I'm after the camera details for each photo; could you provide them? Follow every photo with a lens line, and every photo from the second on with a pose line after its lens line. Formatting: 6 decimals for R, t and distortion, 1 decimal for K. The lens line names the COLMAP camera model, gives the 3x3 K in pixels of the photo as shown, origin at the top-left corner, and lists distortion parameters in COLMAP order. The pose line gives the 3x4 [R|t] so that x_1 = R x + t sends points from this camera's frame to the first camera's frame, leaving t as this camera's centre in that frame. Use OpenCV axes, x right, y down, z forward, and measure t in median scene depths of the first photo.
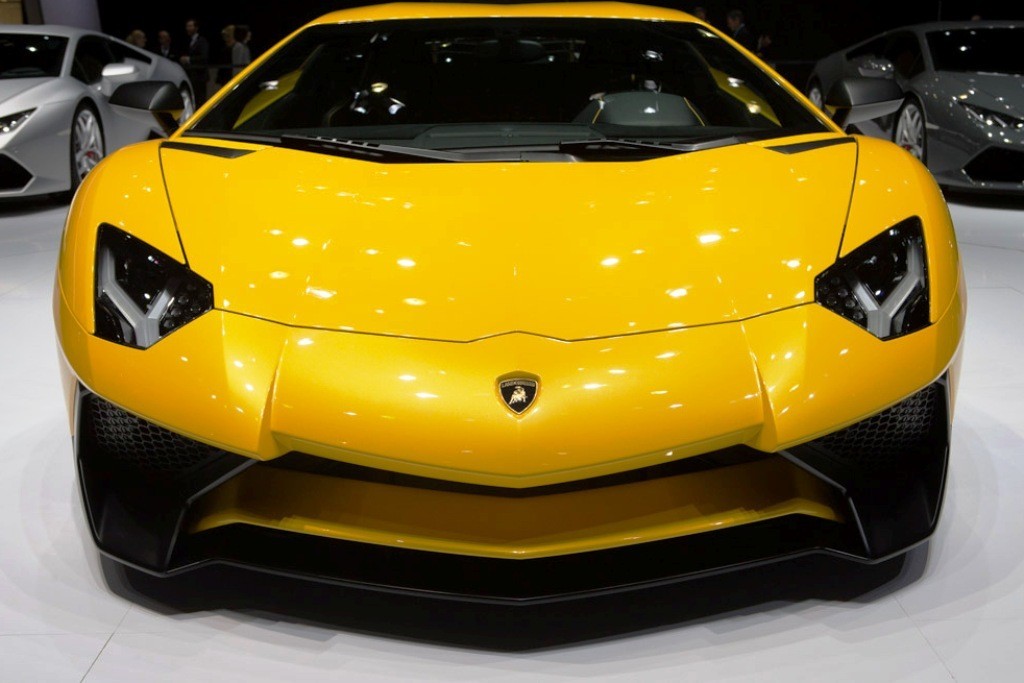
lens RADIAL K [[1248.4, 0, 515.2], [0, 1248.4, 344.0], [0, 0, 1]] dist [0.011062, 0.000000]
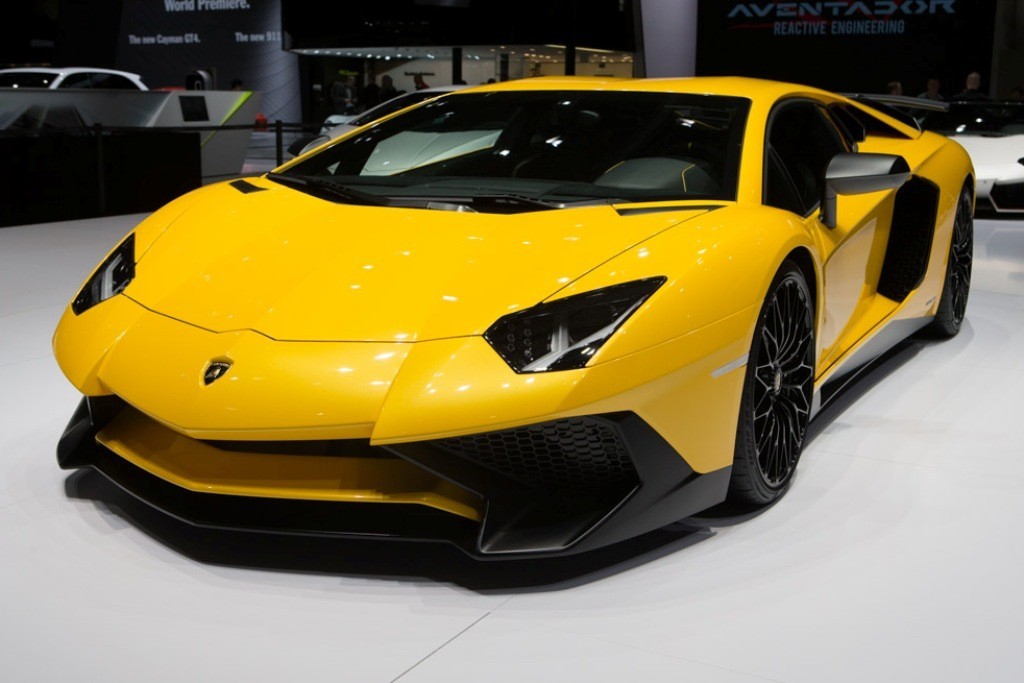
lens RADIAL K [[1173.2, 0, 520.5], [0, 1173.2, 335.0], [0, 0, 1]] dist [-0.040608, 0.000000]
pose [[0.873138, 0.112344, -0.474352, 0.805046], [-0.131899, 0.991231, -0.008027, -0.029621], [0.469290, 0.069576, 0.880299, 0.031213]]
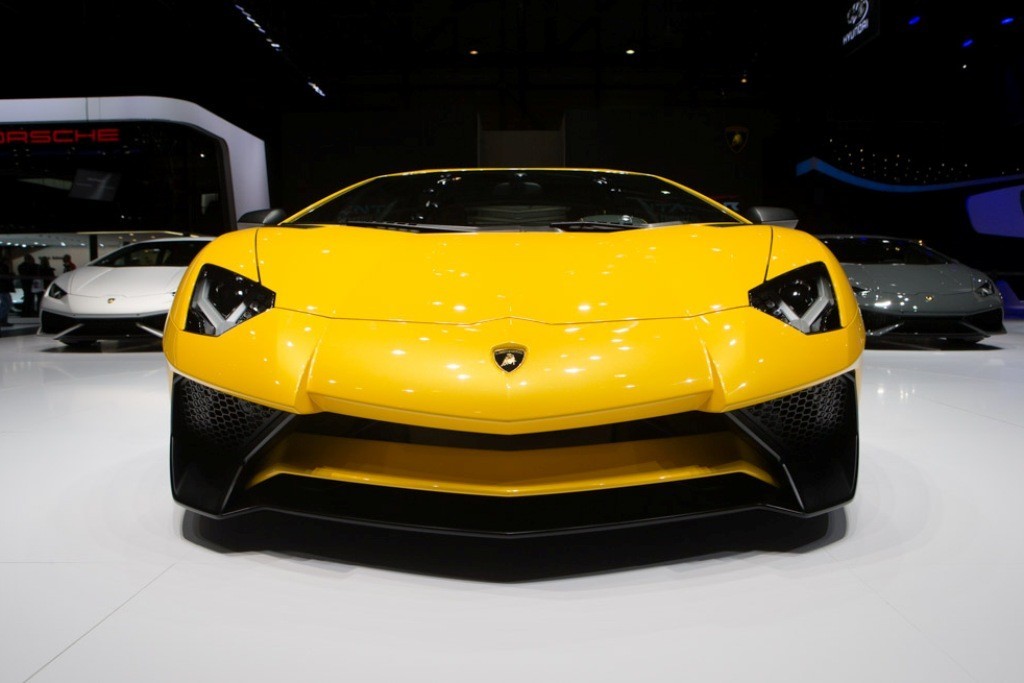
lens RADIAL K [[791.8, 0, 505.3], [0, 791.8, 344.3], [0, 0, 1]] dist [-0.056037, 0.012199]
pose [[0.999354, 0.007467, -0.035167, 0.023087], [-0.013103, 0.986562, -0.162863, 0.135974], [0.033479, 0.163218, 0.986022, 0.220624]]
